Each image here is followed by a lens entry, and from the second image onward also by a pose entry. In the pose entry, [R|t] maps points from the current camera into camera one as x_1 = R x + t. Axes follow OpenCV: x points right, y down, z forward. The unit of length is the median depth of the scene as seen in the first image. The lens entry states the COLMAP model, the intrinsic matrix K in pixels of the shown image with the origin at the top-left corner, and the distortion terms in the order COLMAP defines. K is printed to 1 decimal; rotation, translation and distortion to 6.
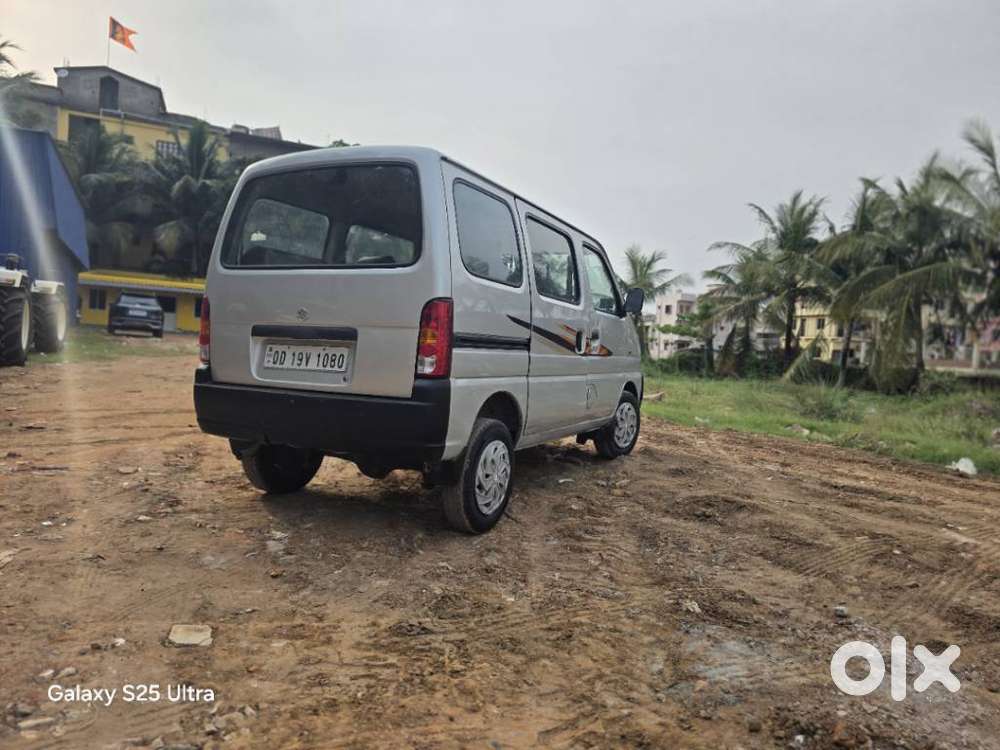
lens RADIAL K [[667.8, 0, 500.0], [0, 667.8, 375.0], [0, 0, 1]] dist [0.057307, -0.052069]
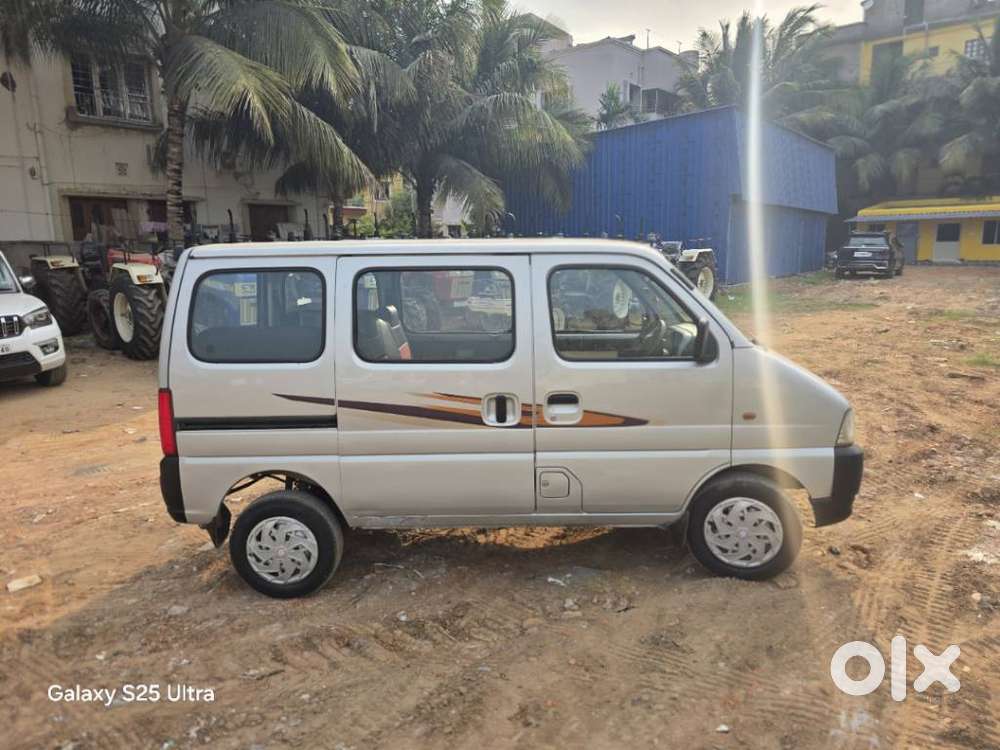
lens RADIAL K [[668.8, 0, 497.8], [0, 668.8, 367.0], [0, 0, 1]] dist [0.049881, -0.041865]
pose [[0.417403, 0.084477, -0.904786, 0.993849], [0.008301, 0.995274, 0.096755, -0.213796], [0.908683, -0.047896, 0.414729, 0.847130]]
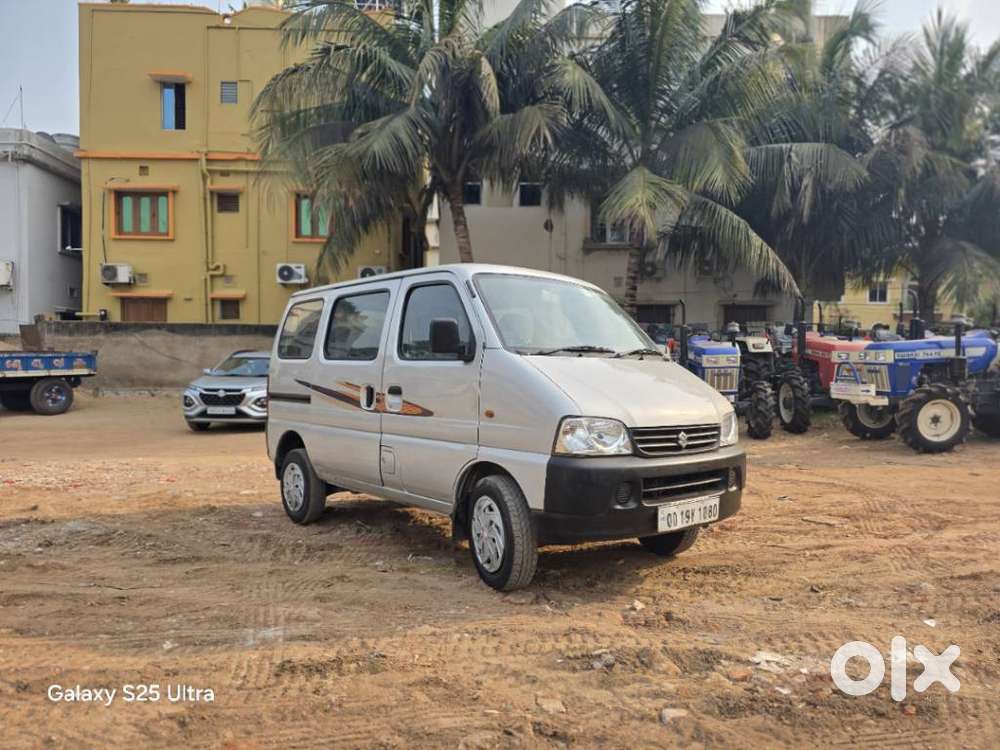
lens RADIAL K [[667.8, 0, 500.0], [0, 667.8, 375.0], [0, 0, 1]] dist [0.057307, -0.052069]
pose [[-0.385252, -0.057343, -0.921028, 1.181008], [-0.068533, 0.997089, -0.033412, -0.078307], [0.920263, 0.050248, -0.388061, 1.928224]]
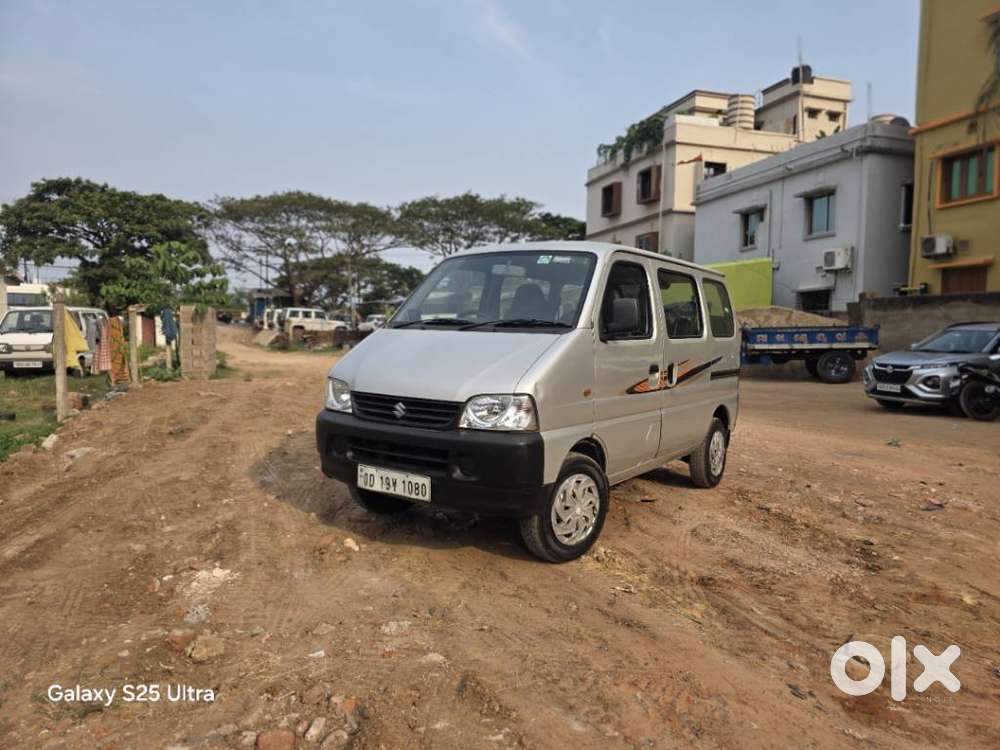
lens RADIAL K [[678.1, 0, 515.2], [0, 678.1, 374.1], [0, 0, 1]] dist [0.035884, -0.027791]
pose [[-0.990808, -0.081401, 0.108046, -0.076078], [-0.069958, 0.991925, 0.105783, -0.204402], [-0.115785, 0.097252, -0.988502, 2.751493]]
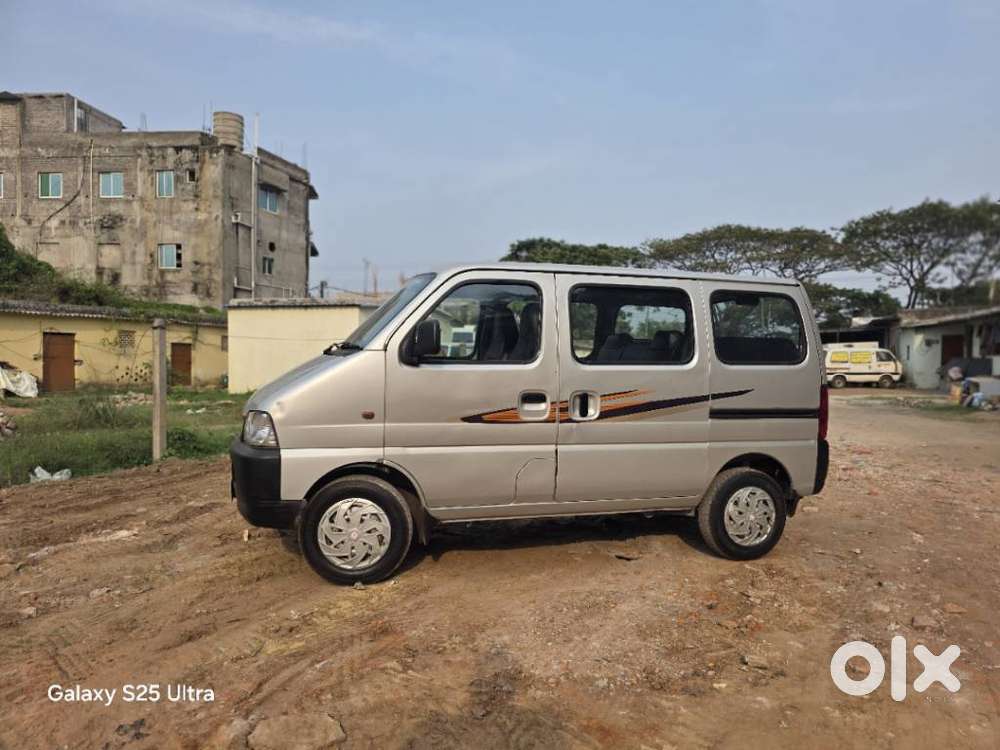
lens RADIAL K [[678.1, 0, 515.2], [0, 678.1, 374.1], [0, 0, 1]] dist [0.035884, -0.027791]
pose [[-0.693076, -0.089557, 0.715280, -0.933569], [-0.031453, 0.995065, 0.094111, -0.237188], [-0.720178, 0.042729, -0.692472, 2.257168]]
